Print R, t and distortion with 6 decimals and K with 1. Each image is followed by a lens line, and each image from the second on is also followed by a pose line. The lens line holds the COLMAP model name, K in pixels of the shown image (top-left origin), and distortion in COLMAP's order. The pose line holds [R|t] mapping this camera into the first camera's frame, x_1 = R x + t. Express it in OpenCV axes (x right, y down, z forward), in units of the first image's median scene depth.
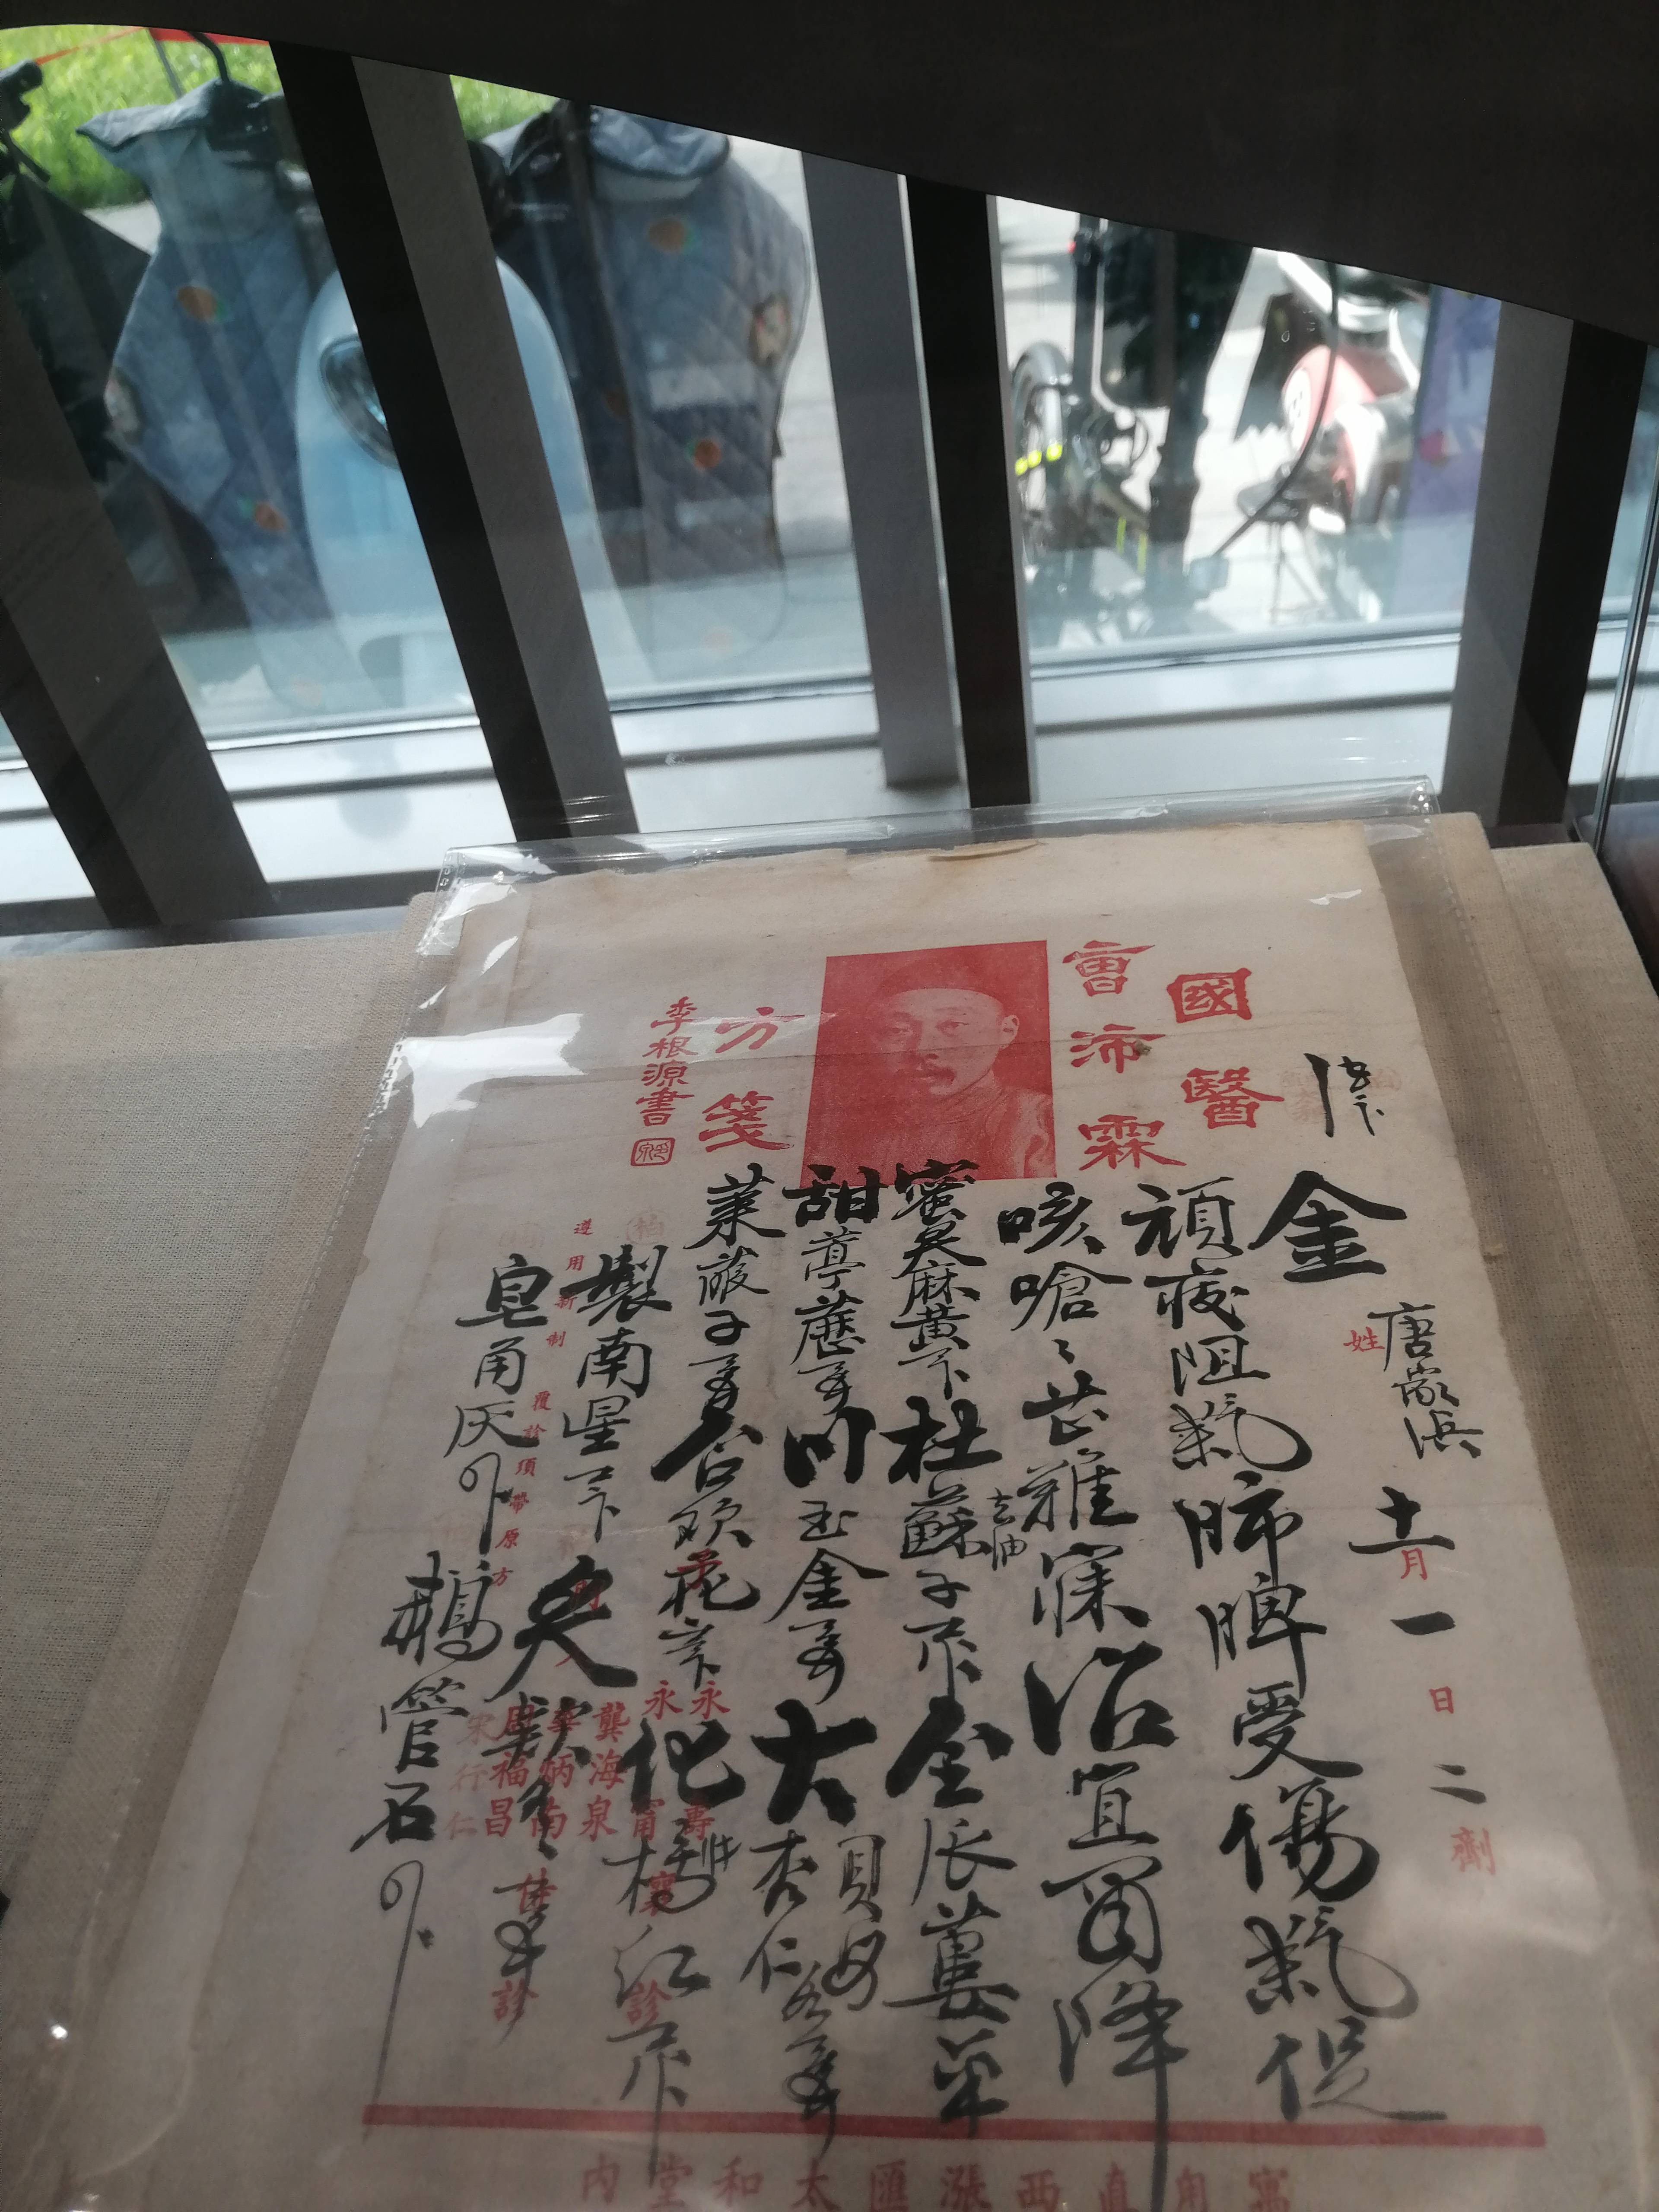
lens RADIAL K [[1750.0, 0, 829.5], [0, 1750.0, 1110.8], [0, 0, 1]] dist [0.002040, -0.011298]
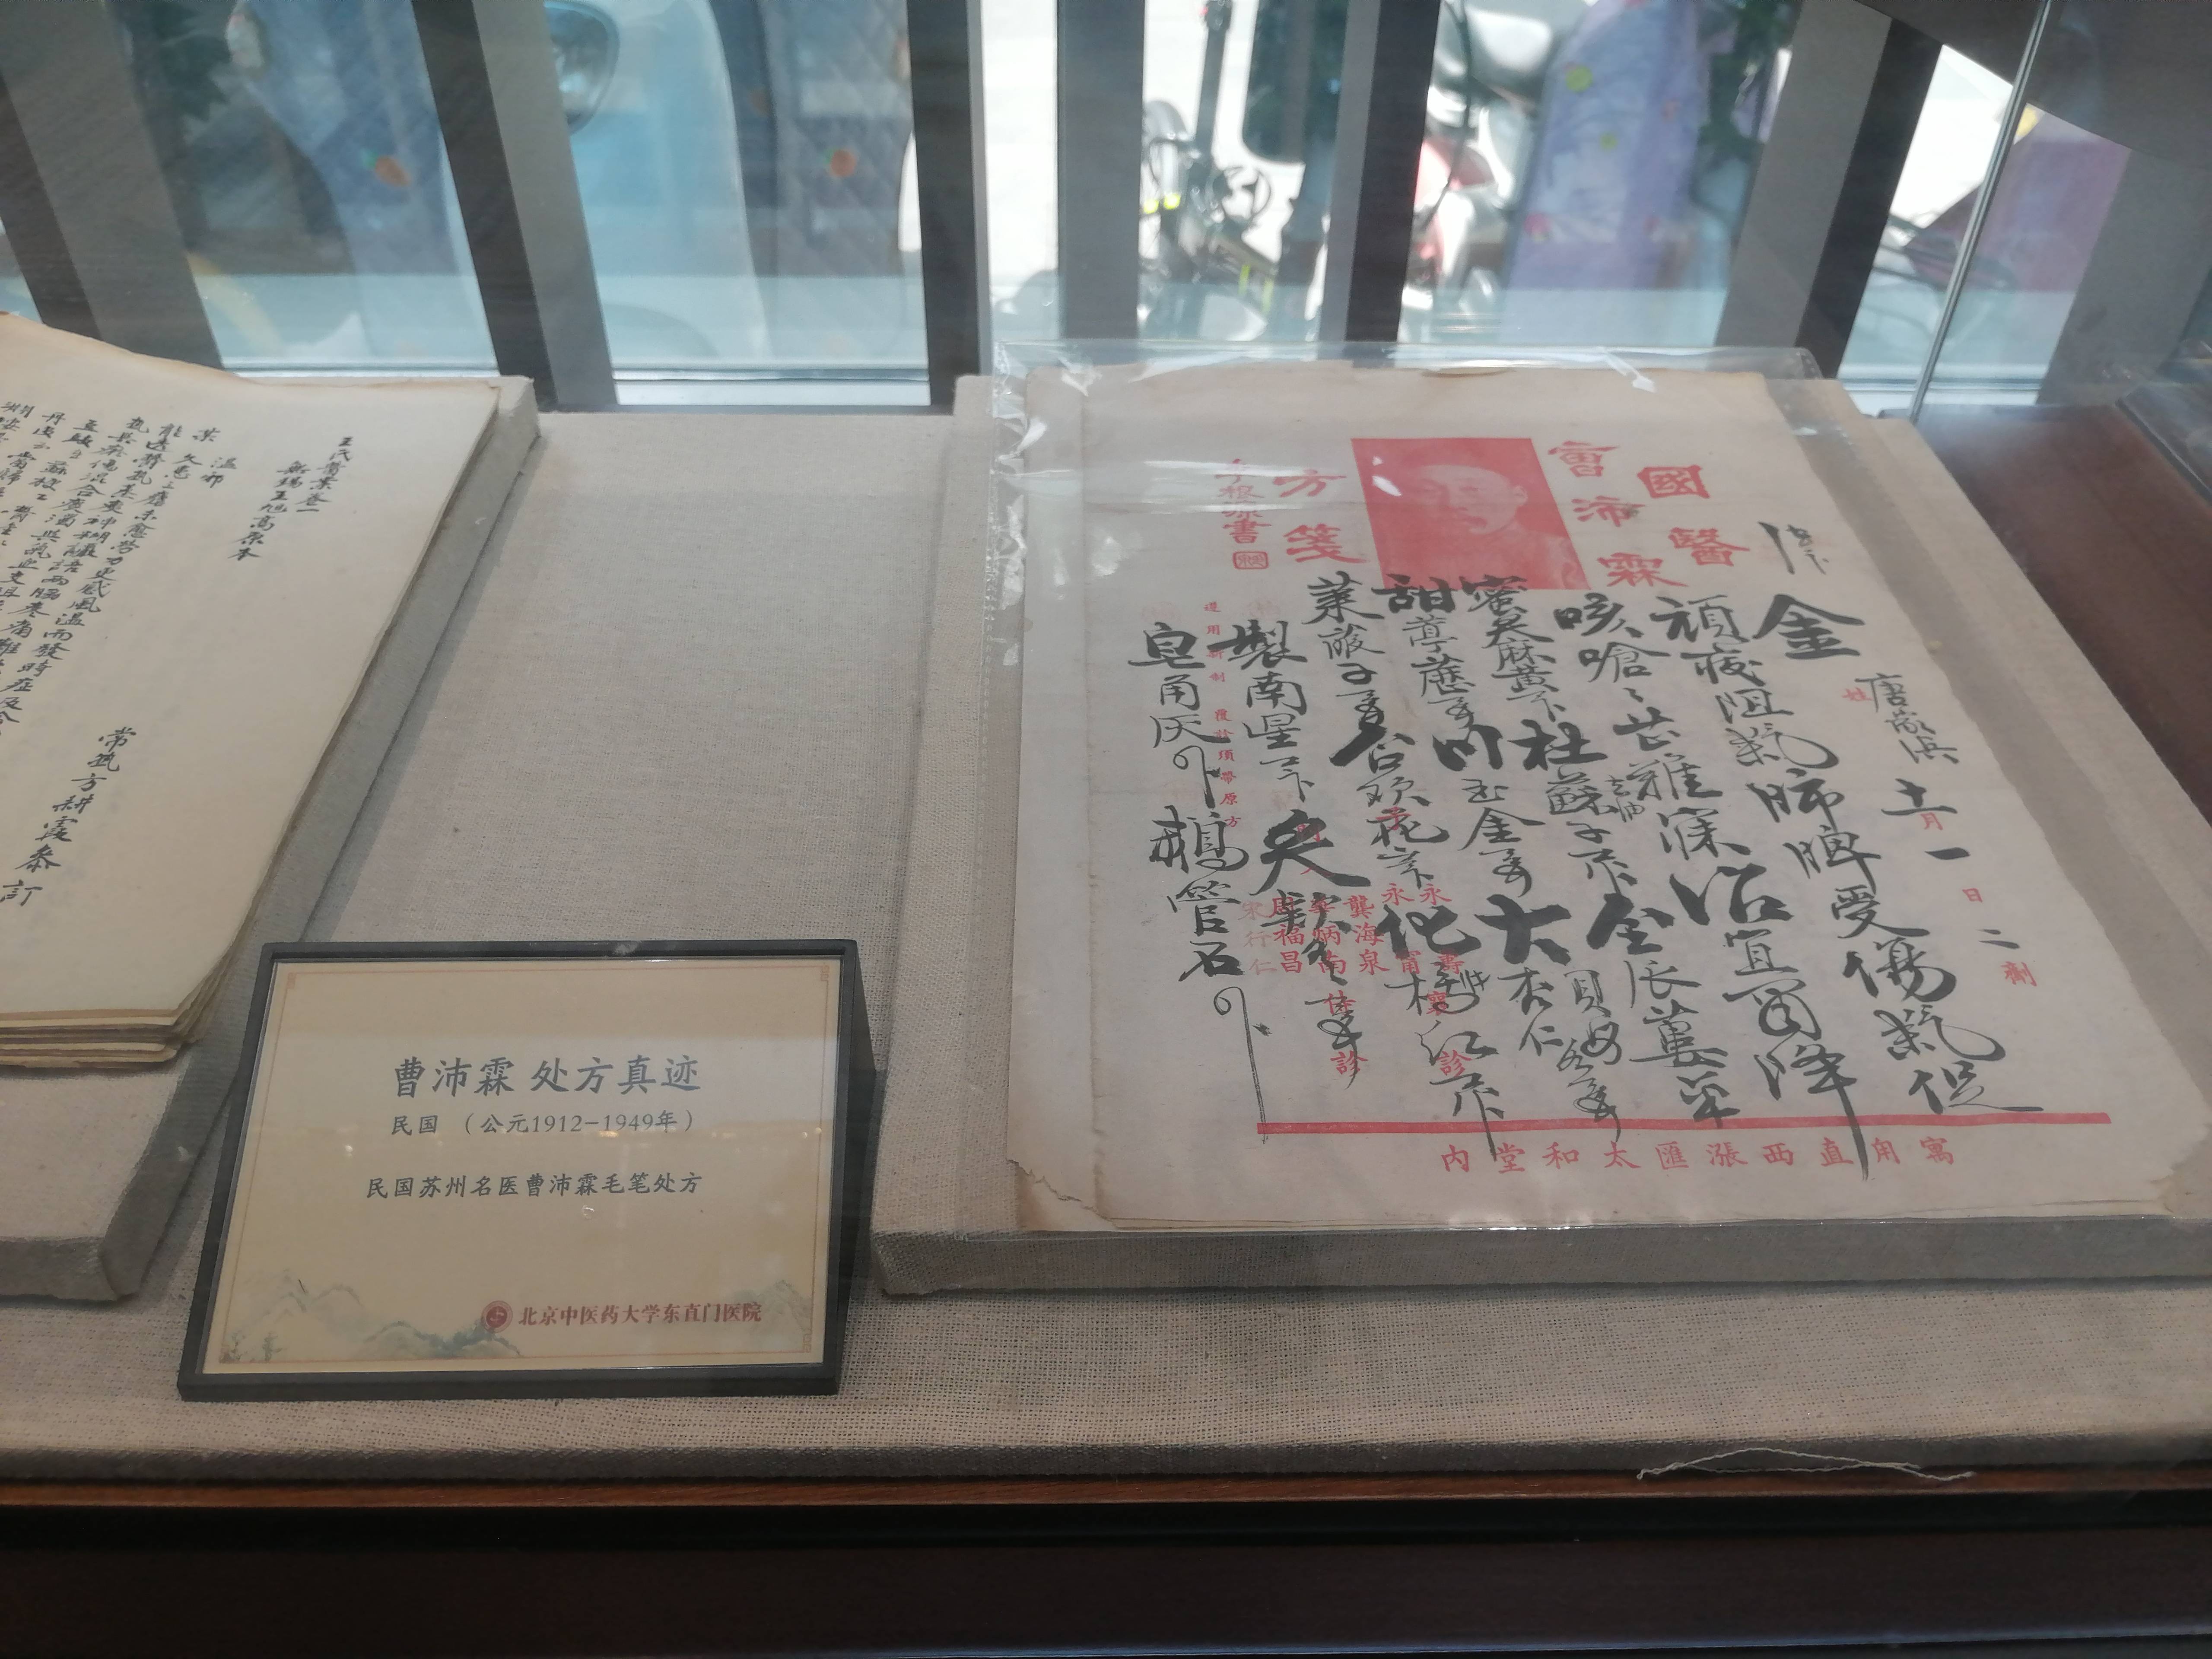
lens RADIAL K [[1750.0, 0, 1105.4], [0, 1750.0, 831.4], [0, 0, 1]] dist [0.002040, -0.011298]
pose [[0.984979, 0.059688, 0.162029, -0.474475], [-0.055138, 0.997952, -0.032436, 0.314776], [-0.163633, 0.023015, 0.986253, -0.220183]]
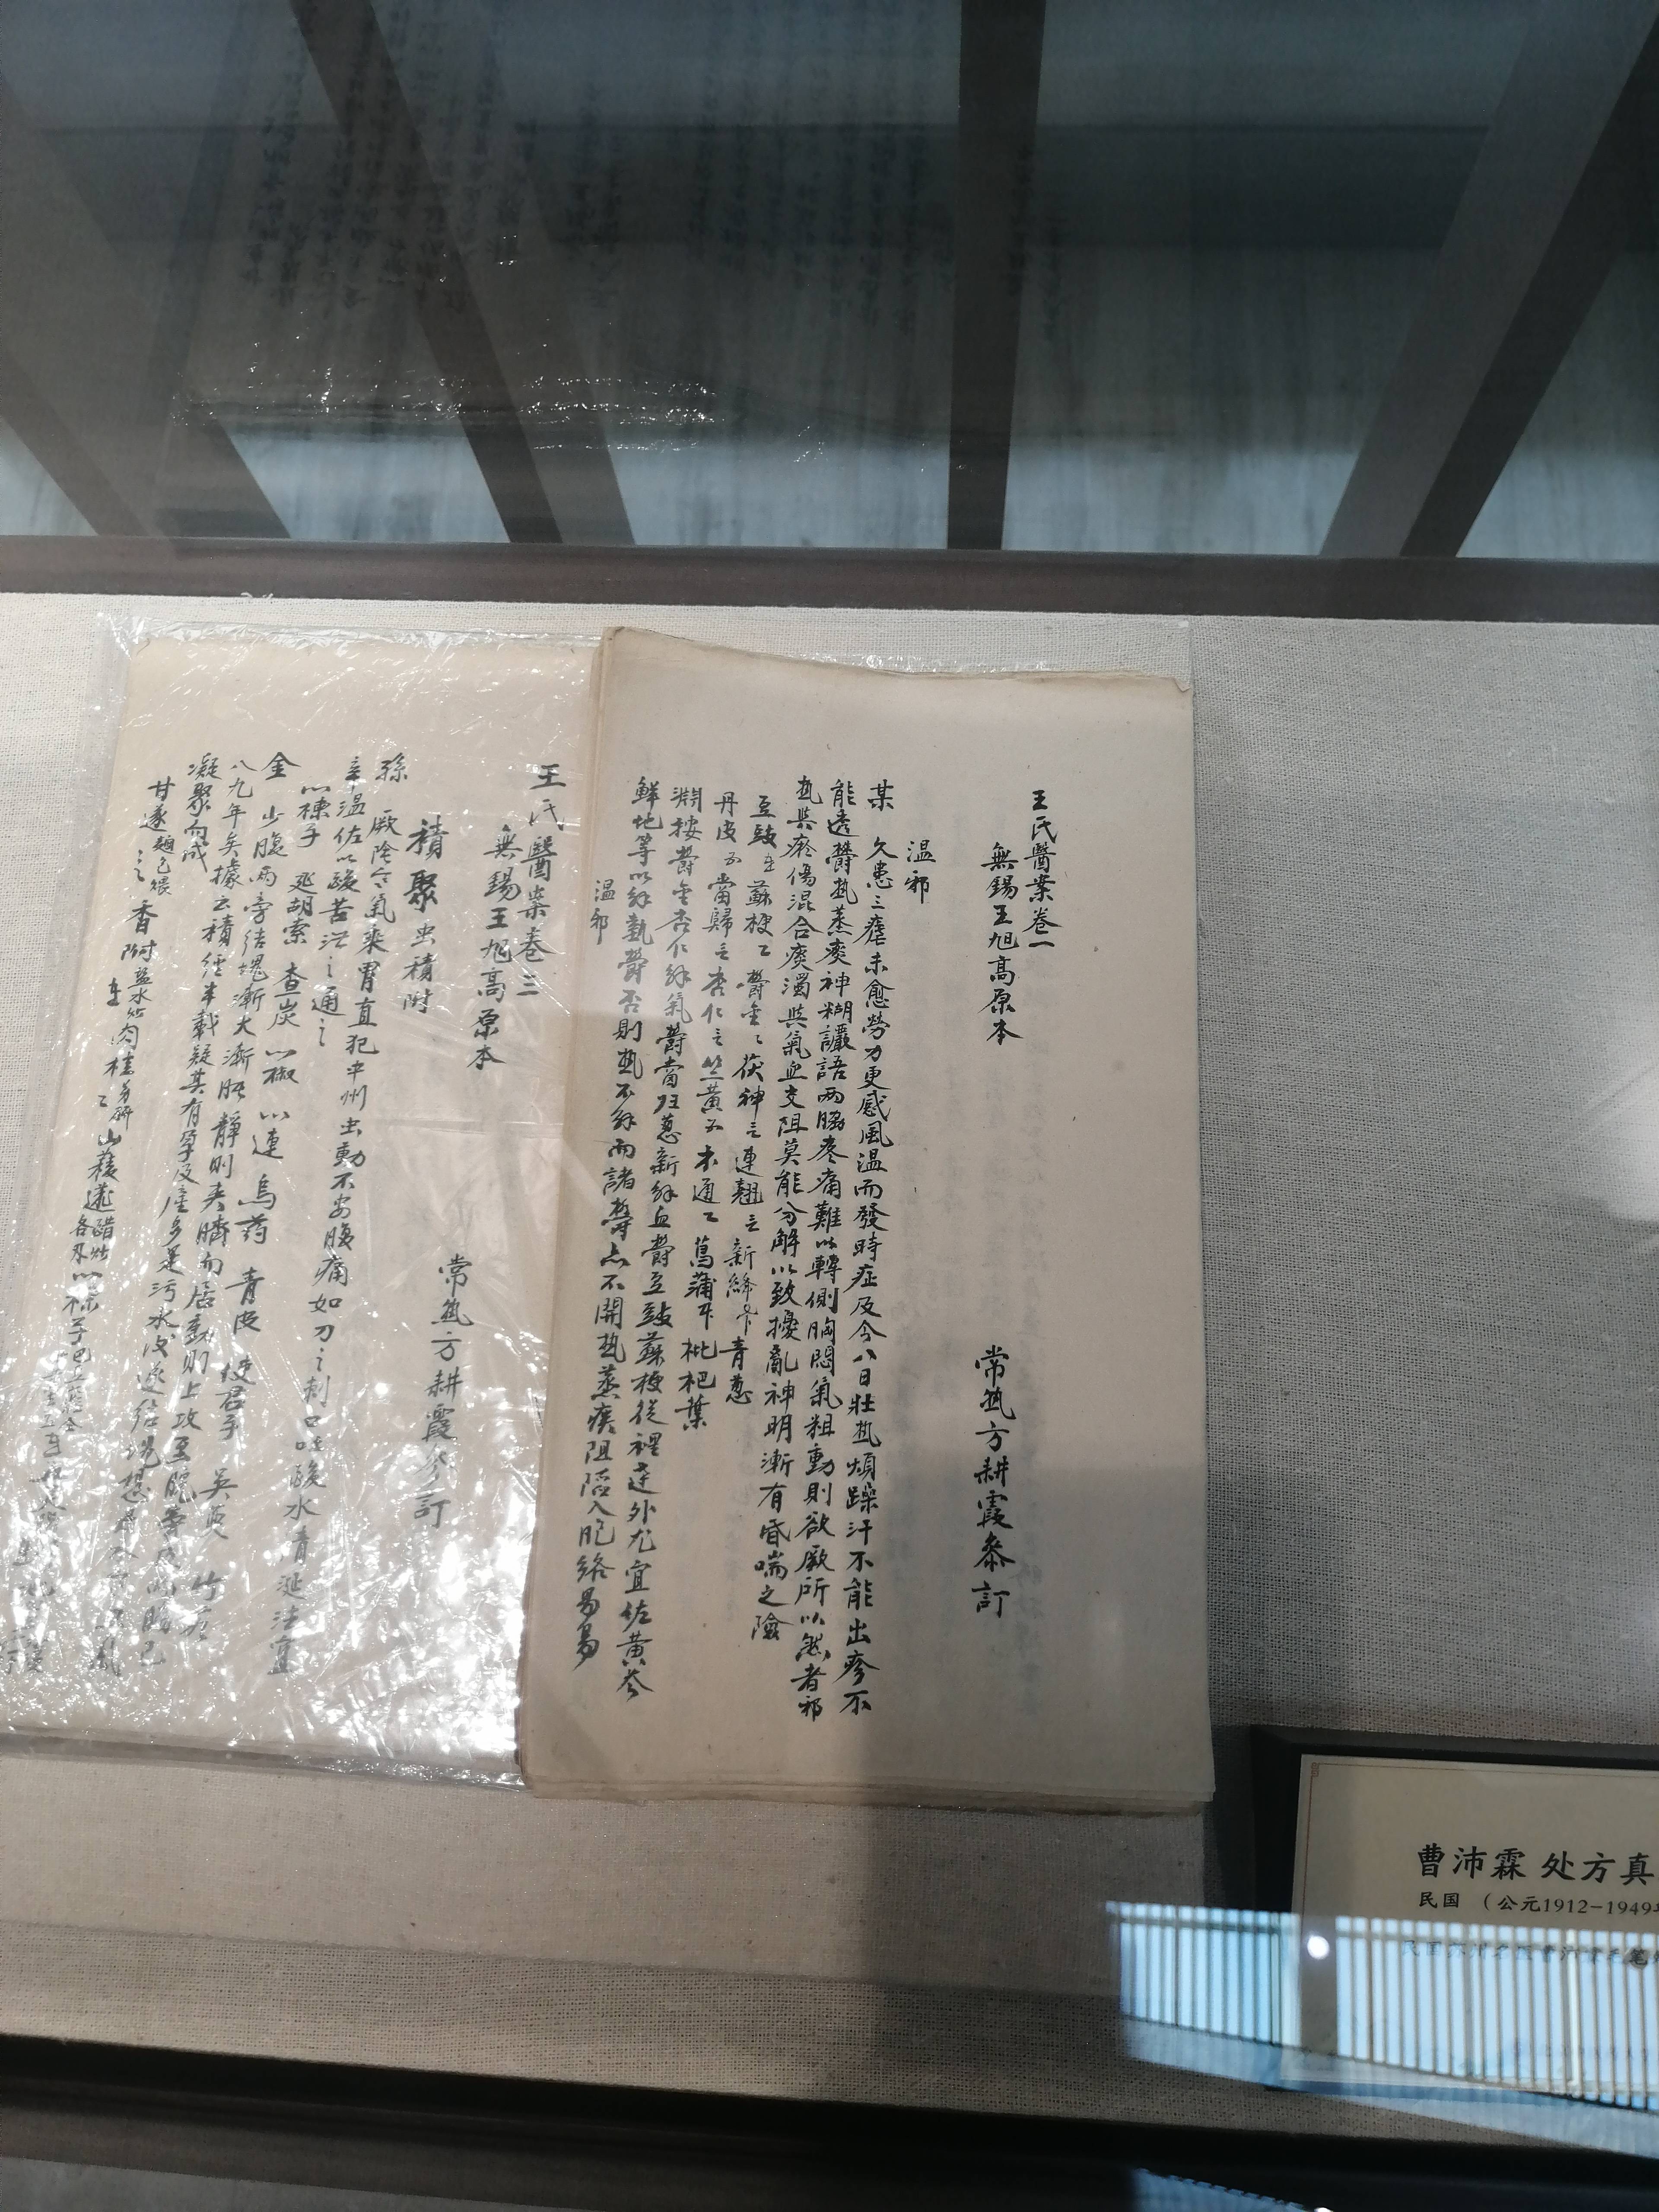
lens RADIAL K [[1750.0, 0, 819.1], [0, 1750.0, 1105.9], [0, 0, 1]] dist [0.002040, -0.011298]
pose [[0.995903, -0.000423, 0.090430, -1.217969], [-0.048478, 0.841660, 0.537827, -0.584345], [-0.076338, -0.540008, 0.838191, 0.199181]]
